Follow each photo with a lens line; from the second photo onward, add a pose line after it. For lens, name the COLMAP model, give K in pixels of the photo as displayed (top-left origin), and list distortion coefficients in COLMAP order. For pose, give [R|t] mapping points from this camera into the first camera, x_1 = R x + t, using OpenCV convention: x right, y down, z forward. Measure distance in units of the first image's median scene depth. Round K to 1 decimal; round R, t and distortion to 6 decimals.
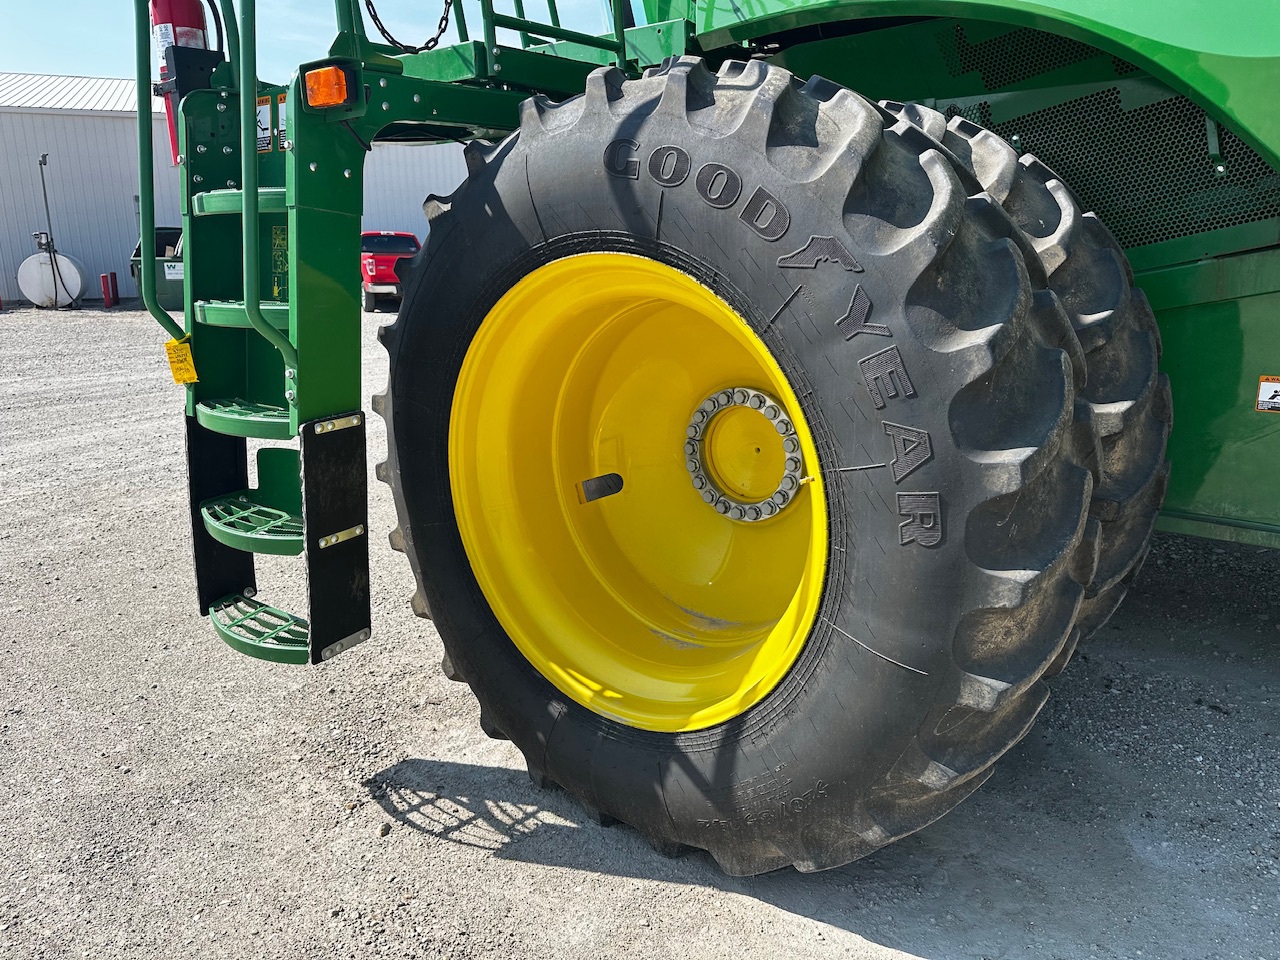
lens RADIAL K [[897.1, 0, 634.5], [0, 897.1, 467.1], [0, 0, 1]] dist [0.048233, -0.054842]
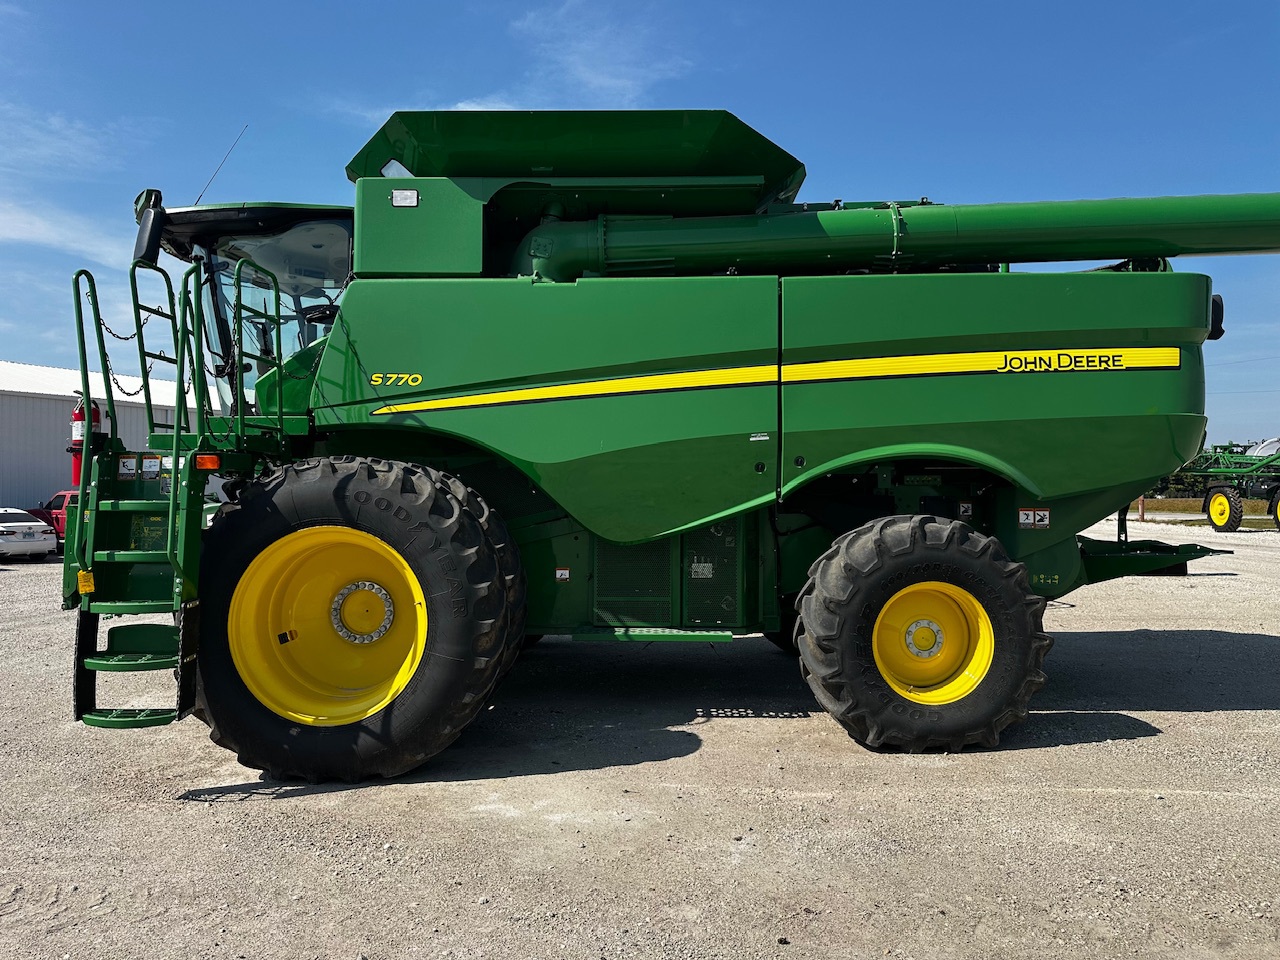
lens RADIAL K [[896.7, 0, 642.5], [0, 896.7, 484.4], [0, 0, 1]] dist [0.119454, -0.170379]
pose [[0.797329, 0.016992, 0.603306, -0.848713], [0.136615, 0.968578, -0.207830, 0.298063], [-0.587880, 0.248129, 0.769953, -1.502625]]
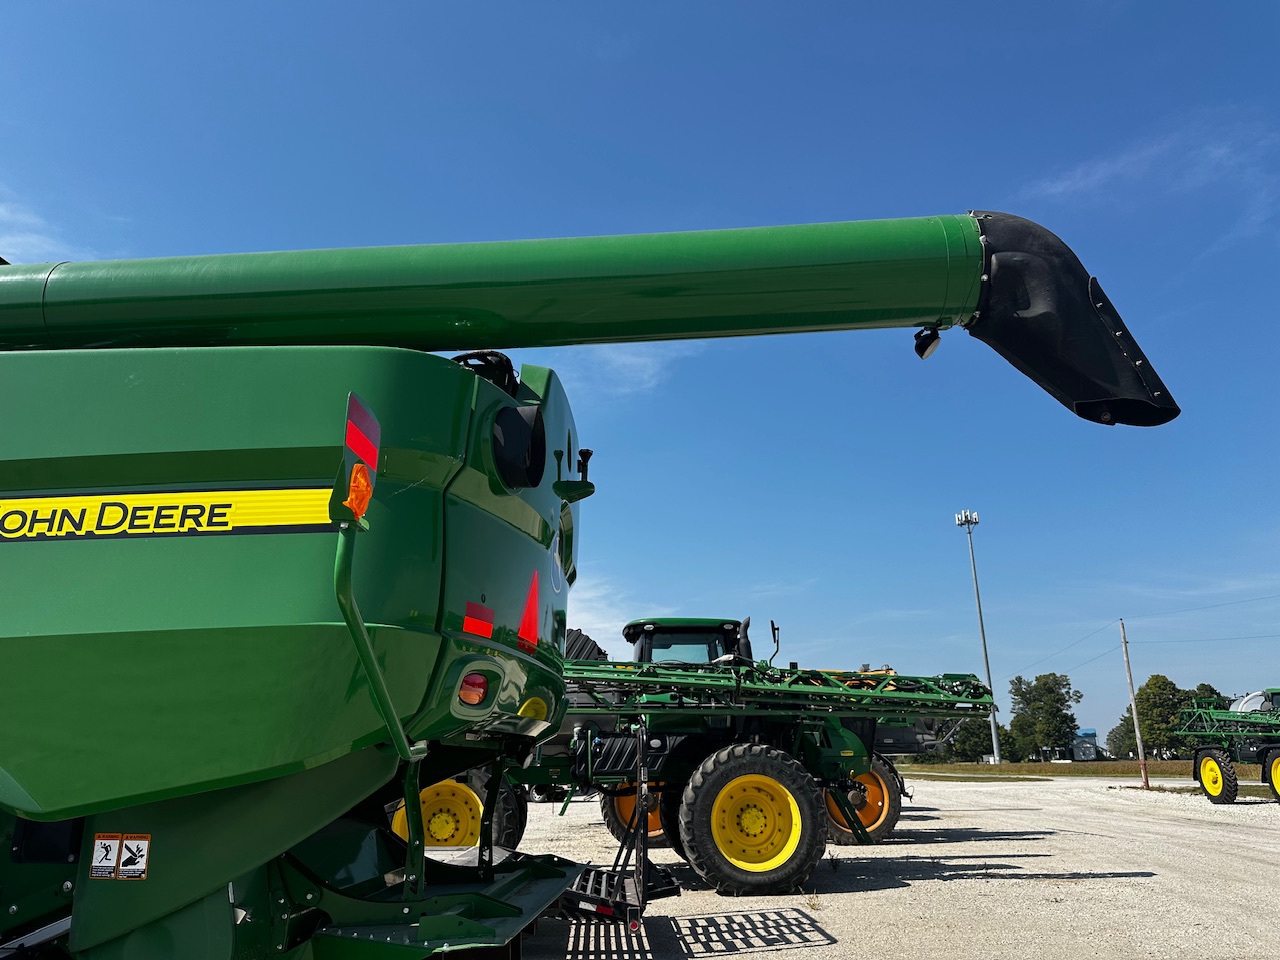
lens RADIAL K [[897.1, 0, 634.5], [0, 897.1, 467.1], [0, 0, 1]] dist [0.048233, -0.054842]
pose [[0.812280, 0.184240, 0.553404, 1.838331], [0.136390, 0.862498, -0.487335, 0.227636], [-0.567096, 0.471332, 0.675462, -1.599220]]
